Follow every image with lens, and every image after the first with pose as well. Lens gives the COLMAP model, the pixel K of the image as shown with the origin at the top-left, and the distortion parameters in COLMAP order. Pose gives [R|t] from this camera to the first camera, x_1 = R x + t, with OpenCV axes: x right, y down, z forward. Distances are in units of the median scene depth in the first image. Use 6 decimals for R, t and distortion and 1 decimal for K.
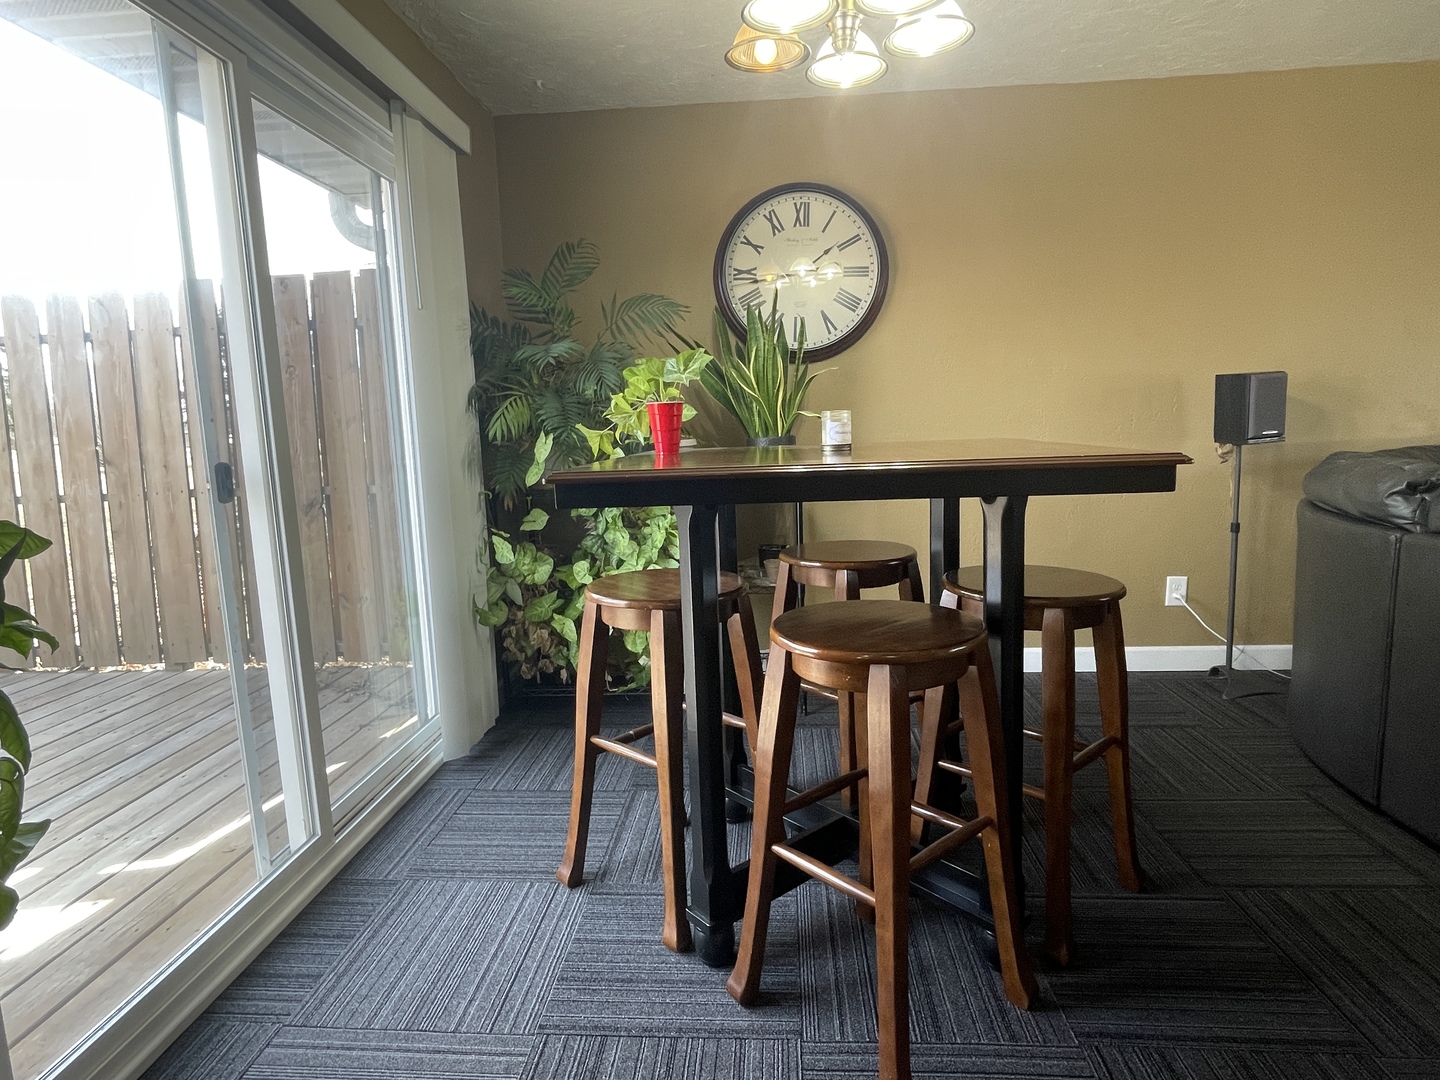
lens RADIAL K [[793.5, 0, 717.8], [0, 793.5, 534.4], [0, 0, 1]] dist [-0.017934, 0.008978]
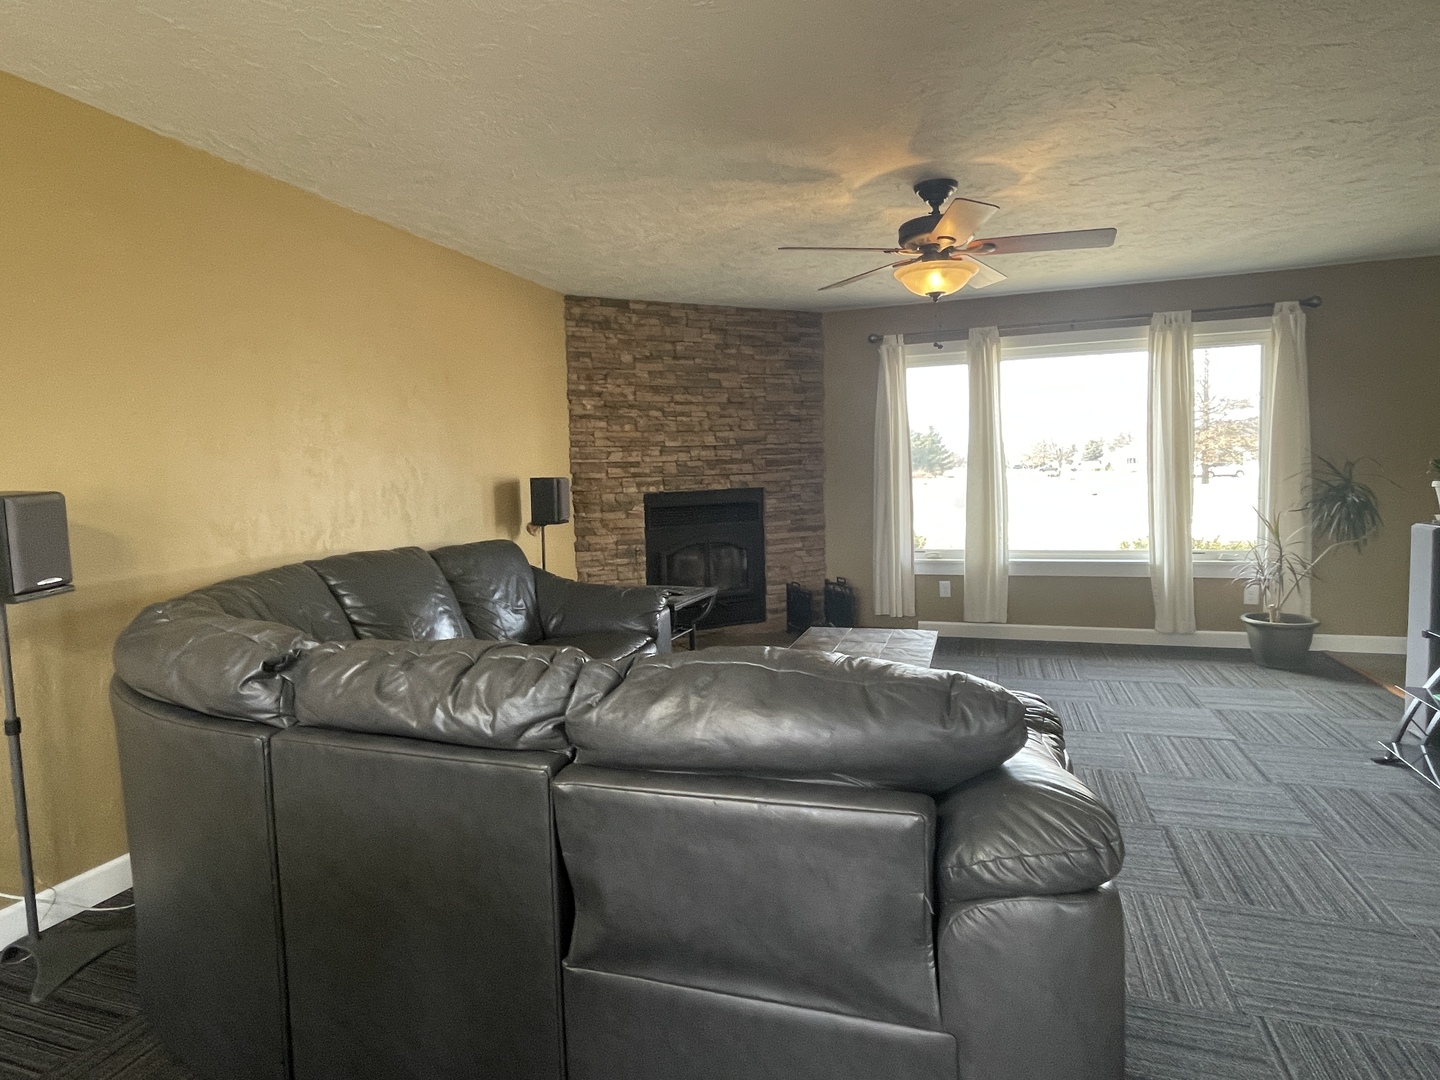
lens RADIAL K [[793.5, 0, 717.8], [0, 793.5, 534.4], [0, 0, 1]] dist [-0.017934, 0.008978]
pose [[0.250047, -0.037608, 0.967503, 0.172744], [0.148629, 0.988893, 0.000027, -0.077181], [-0.956758, 0.143792, 0.252859, 0.246865]]
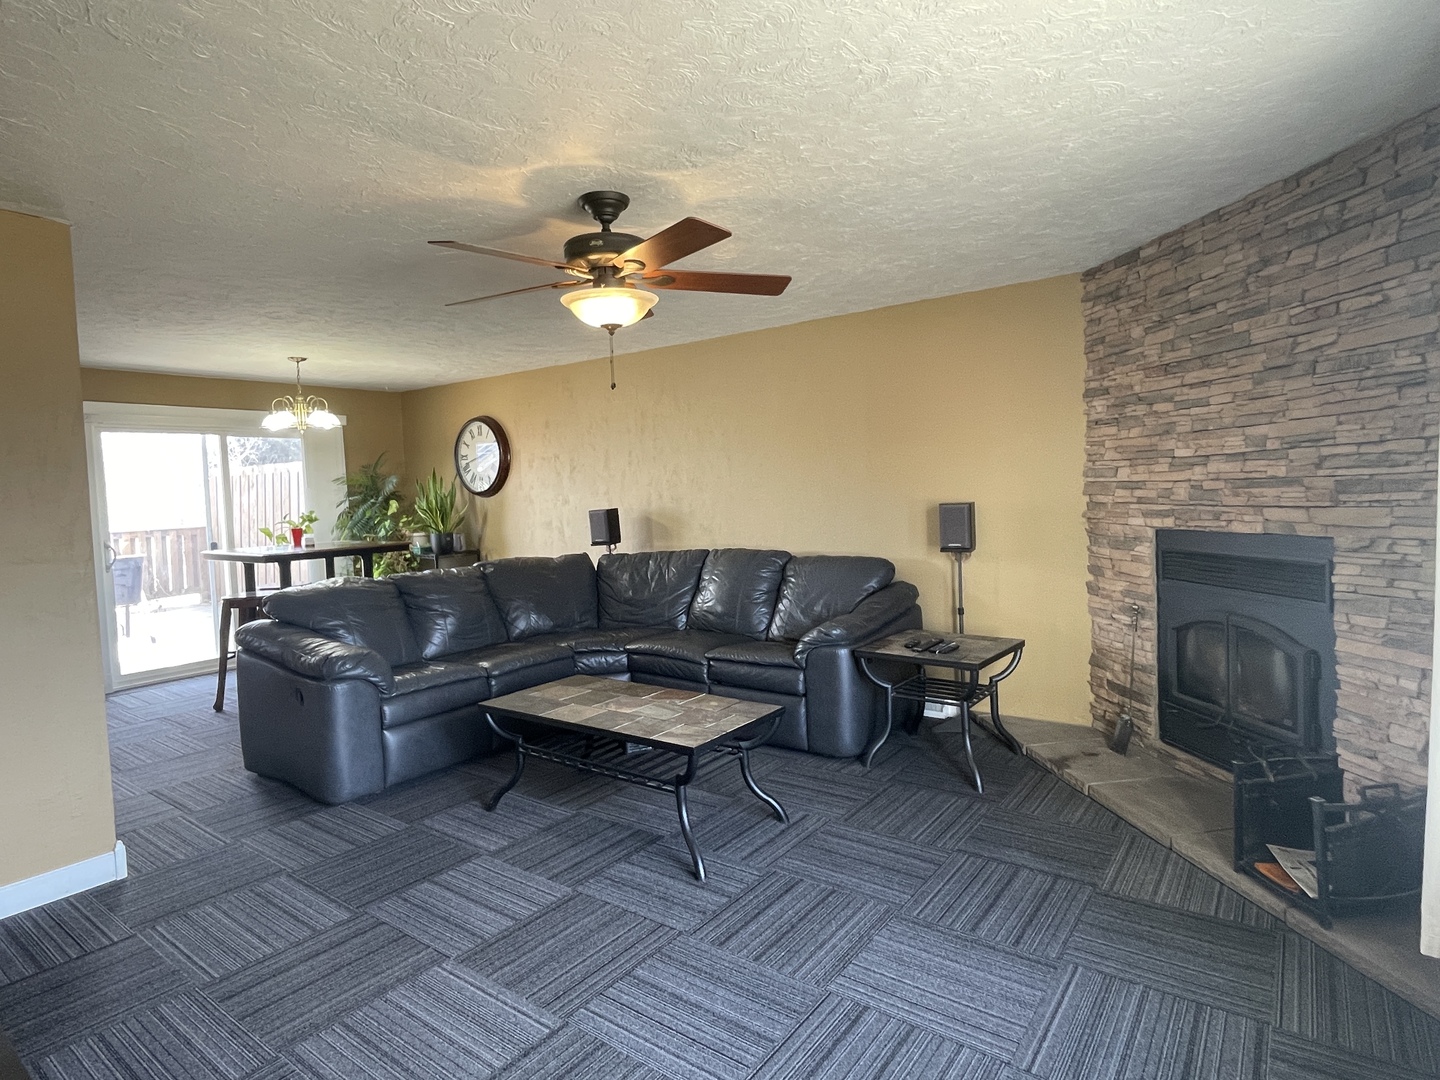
lens RADIAL K [[793.5, 0, 717.8], [0, 793.5, 534.4], [0, 0, 1]] dist [-0.017934, 0.008978]
pose [[0.841194, 0.044842, -0.538871, 1.878699], [-0.073891, 0.996740, -0.032404, -0.094958], [0.535661, 0.067075, 0.841765, -0.484353]]
